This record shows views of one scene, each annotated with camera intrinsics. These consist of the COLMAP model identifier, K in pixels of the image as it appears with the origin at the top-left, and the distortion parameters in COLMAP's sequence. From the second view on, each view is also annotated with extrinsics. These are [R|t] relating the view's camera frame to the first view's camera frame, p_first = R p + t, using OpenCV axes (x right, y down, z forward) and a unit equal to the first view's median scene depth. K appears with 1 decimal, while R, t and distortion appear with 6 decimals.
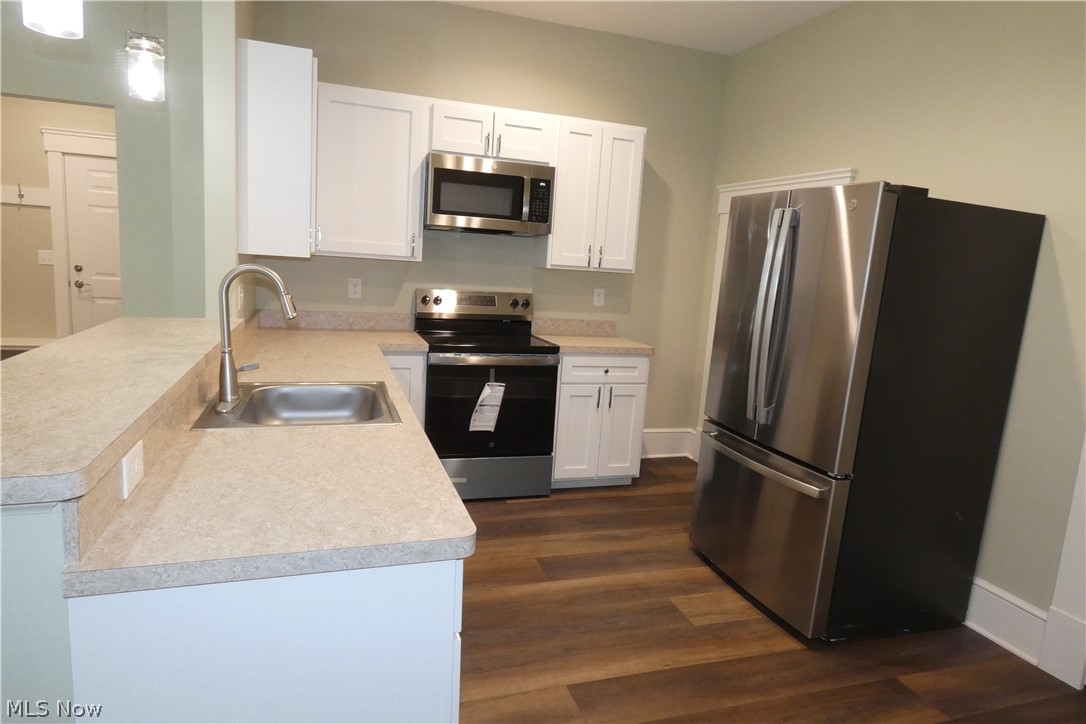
lens RADIAL K [[653.7, 0, 549.7], [0, 653.7, 365.2], [0, 0, 1]] dist [-0.002163, 0.000721]
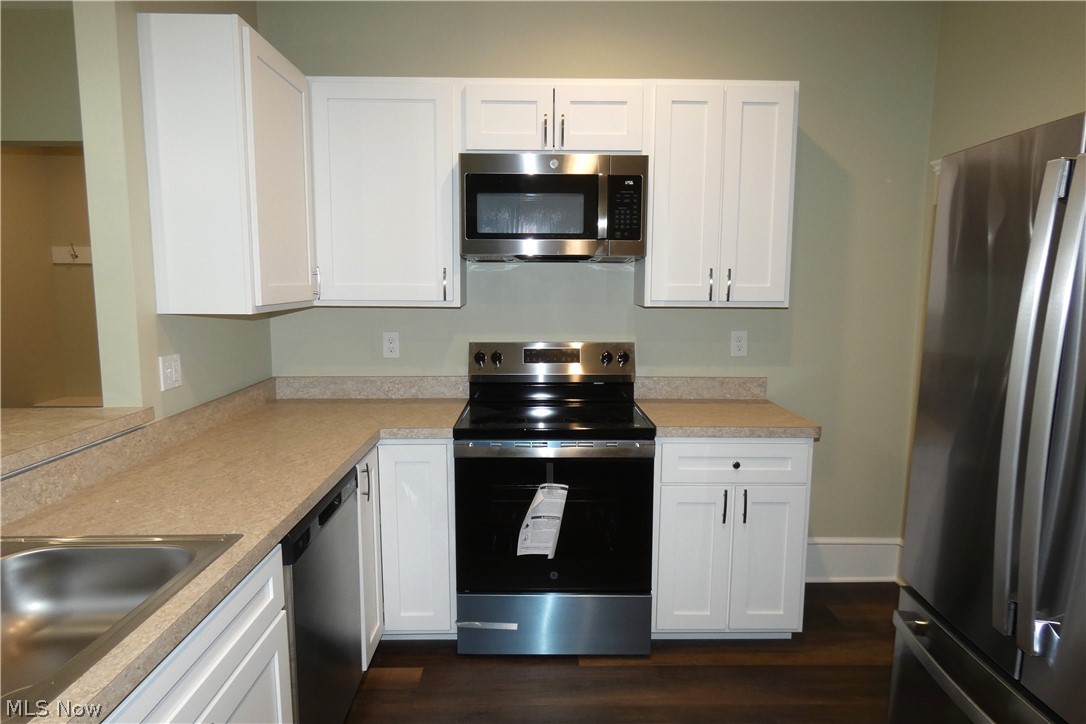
lens RADIAL K [[653.7, 0, 549.1], [0, 653.7, 360.7], [0, 0, 1]] dist [-0.002163, 0.000721]
pose [[0.950918, -0.021683, -0.308682, 0.112644], [0.006161, 0.998671, -0.051171, -0.060455], [0.309381, 0.046758, 0.949788, 0.343514]]
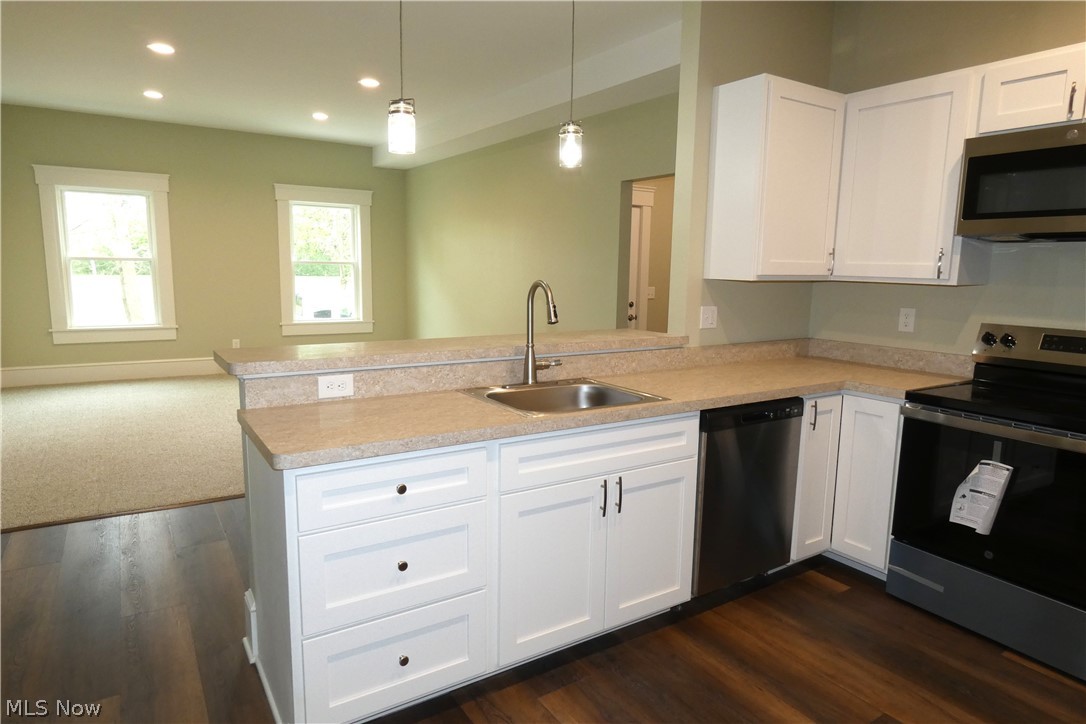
lens RADIAL K [[653.7, 0, 540.0], [0, 653.7, 361.3], [0, 0, 1]] dist [-0.002163, 0.000721]
pose [[0.236684, 0.081621, -0.968152, 0.413779], [-0.161033, 0.985979, 0.043756, -0.026916], [0.958149, 0.145548, 0.246509, 0.358432]]
